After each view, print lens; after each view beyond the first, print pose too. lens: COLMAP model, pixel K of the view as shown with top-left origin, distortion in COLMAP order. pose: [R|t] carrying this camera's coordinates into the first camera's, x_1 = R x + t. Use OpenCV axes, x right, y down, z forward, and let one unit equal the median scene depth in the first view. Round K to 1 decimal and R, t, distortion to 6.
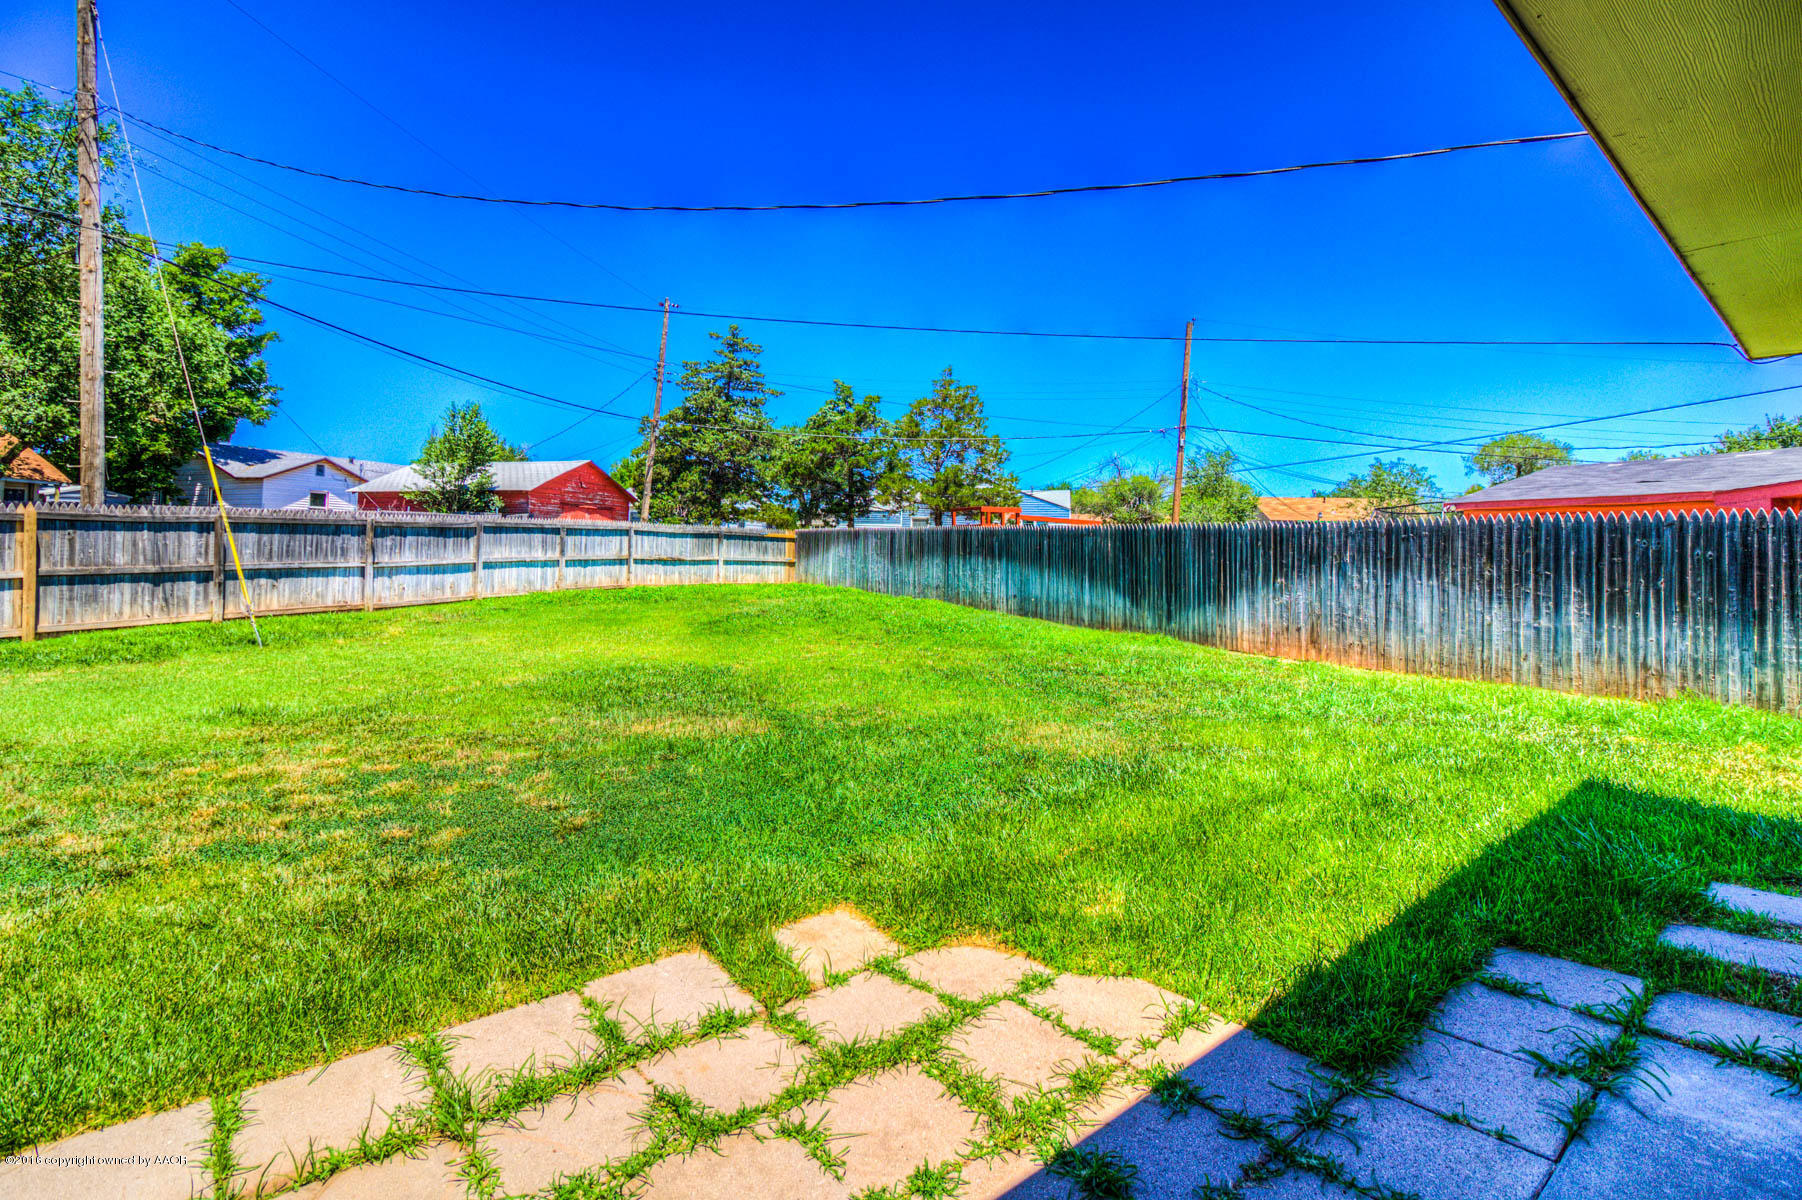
lens RADIAL K [[861.6, 0, 911.8], [0, 861.6, 538.5], [0, 0, 1]] dist [-0.002164, -0.000150]
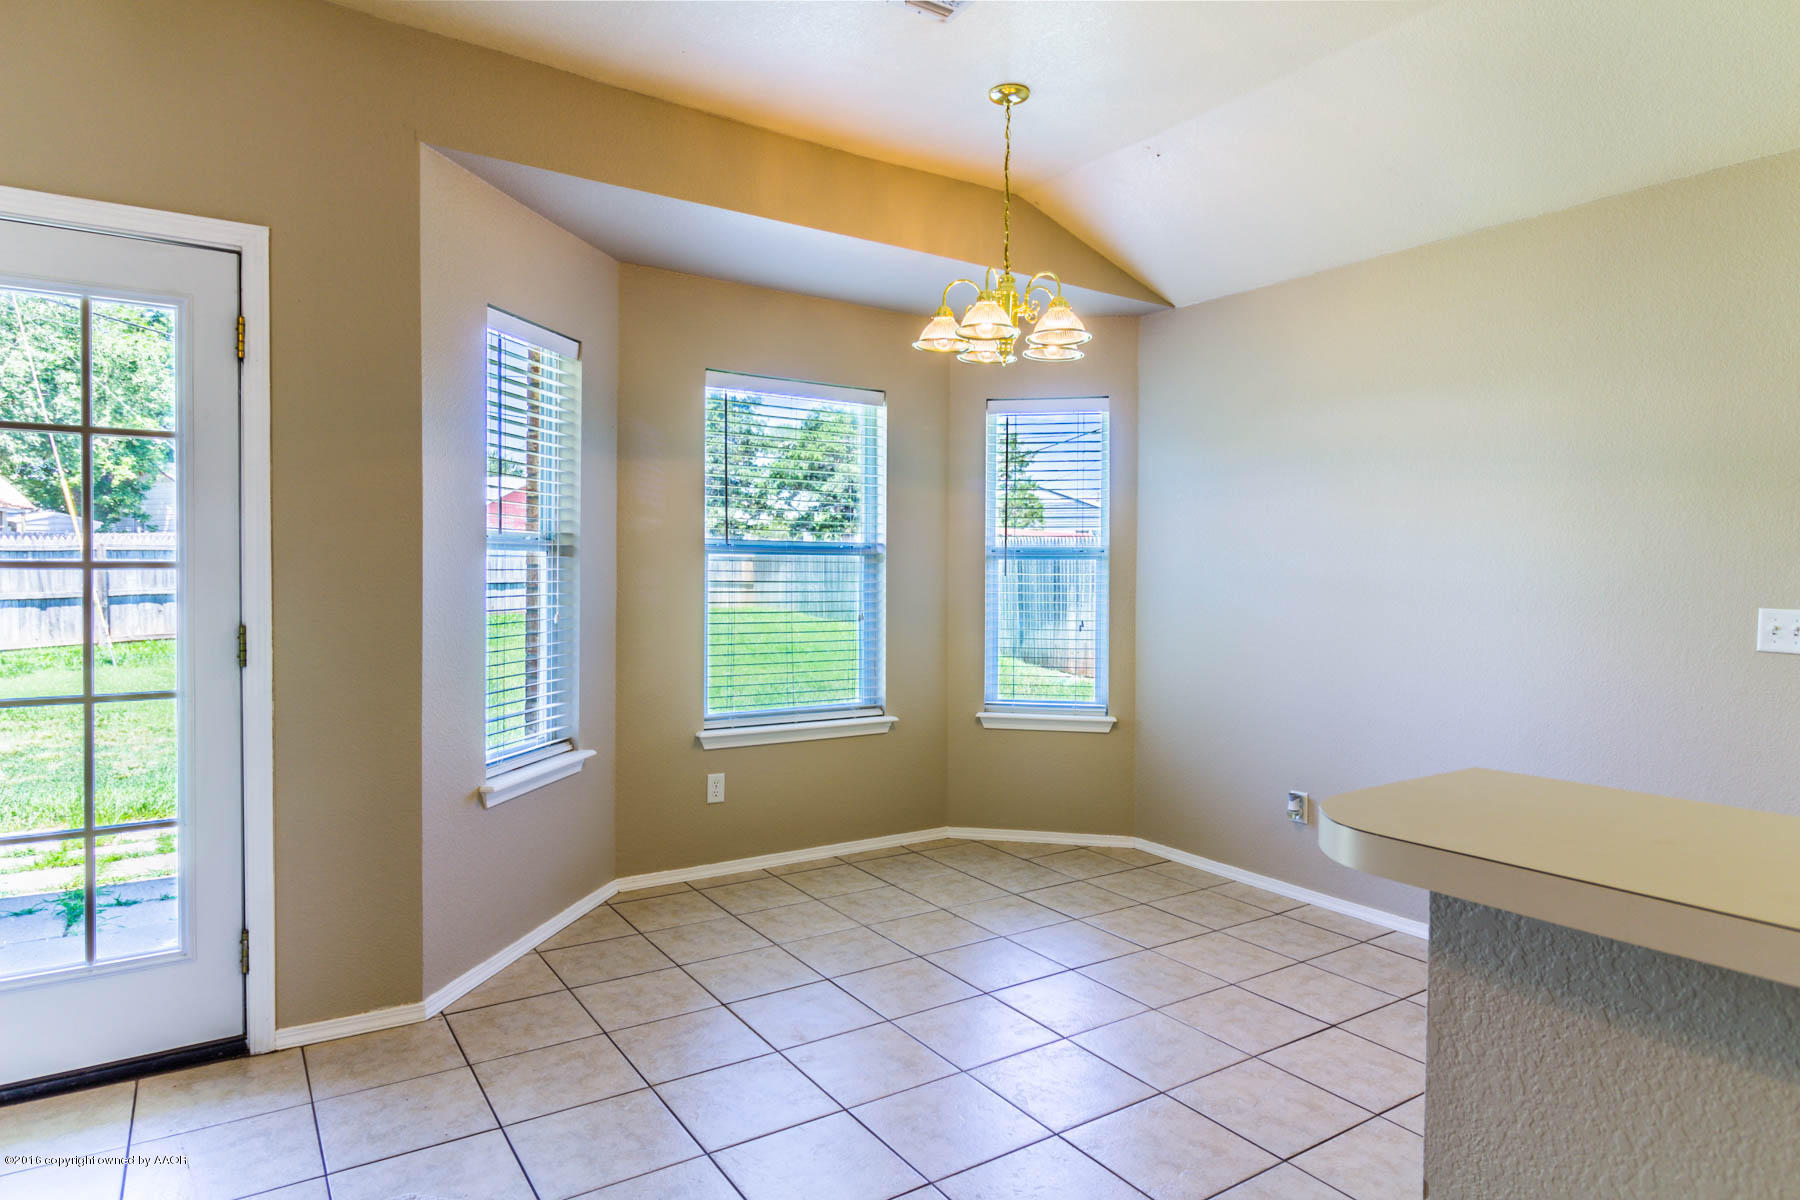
lens RADIAL K [[1050.4, 0, 906.7], [0, 1050.4, 585.5], [0, 0, 1]] dist [0.008296, -0.006220]
pose [[0.992340, -0.010528, -0.123086, 0.197088], [0.013930, 0.999544, 0.026808, 0.002868], [0.122747, -0.028318, 0.992034, -0.088189]]
